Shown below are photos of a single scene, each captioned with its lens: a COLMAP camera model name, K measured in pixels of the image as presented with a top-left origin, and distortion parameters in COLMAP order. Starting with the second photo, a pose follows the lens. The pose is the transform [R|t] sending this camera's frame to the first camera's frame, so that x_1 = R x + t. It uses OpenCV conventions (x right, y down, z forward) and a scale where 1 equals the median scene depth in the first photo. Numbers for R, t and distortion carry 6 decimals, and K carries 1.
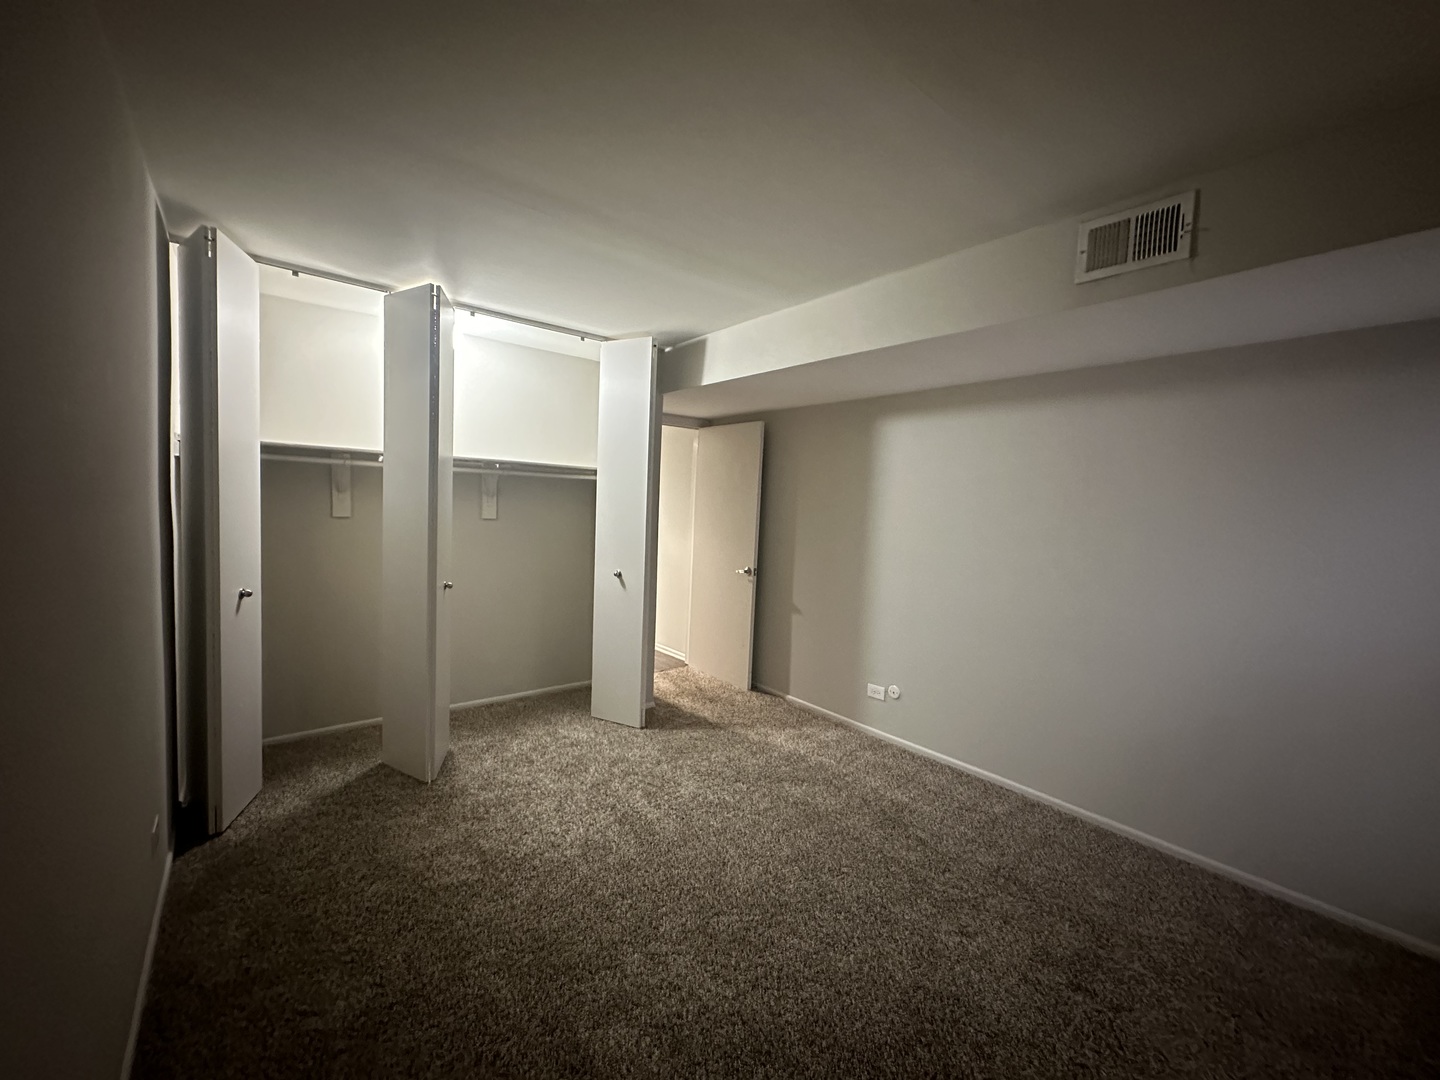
lens RADIAL K [[573.9, 0, 720.8], [0, 573.9, 537.7], [0, 0, 1]] dist [-0.001848, -0.000128]
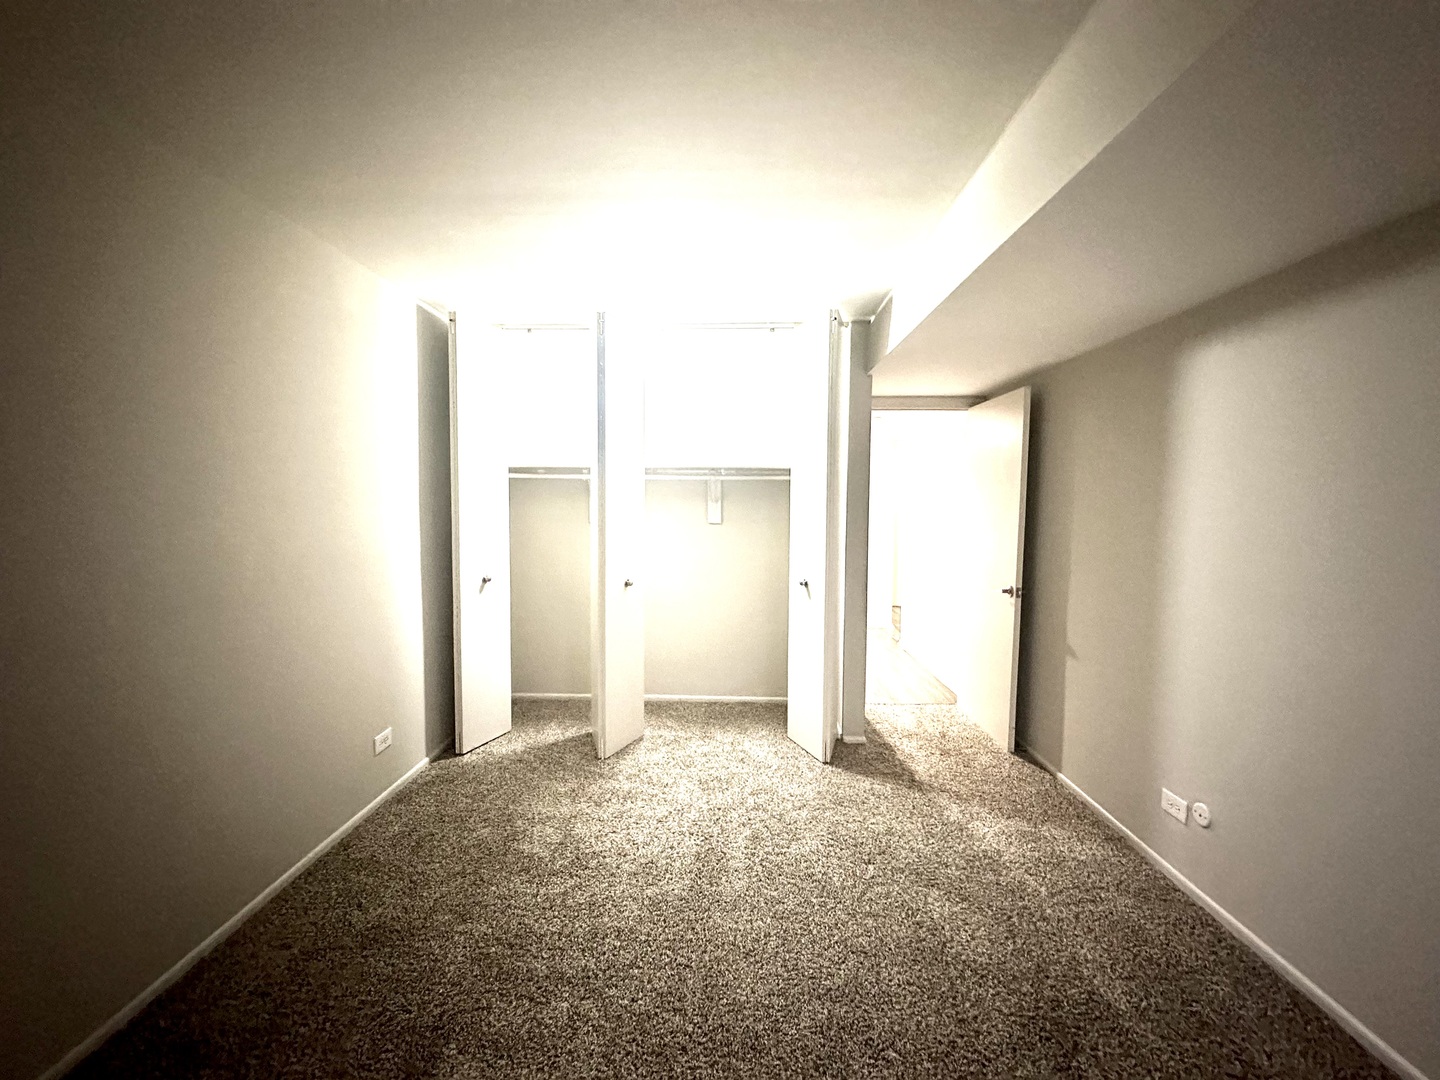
lens RADIAL K [[573.9, 0, 718.5], [0, 573.9, 539.6], [0, 0, 1]] dist [-0.001848, -0.000128]
pose [[0.751928, 0.006465, -0.659213, 0.307160], [-0.015118, 0.999858, -0.007438, 0.004449], [0.659071, 0.015559, 0.751919, 0.237264]]
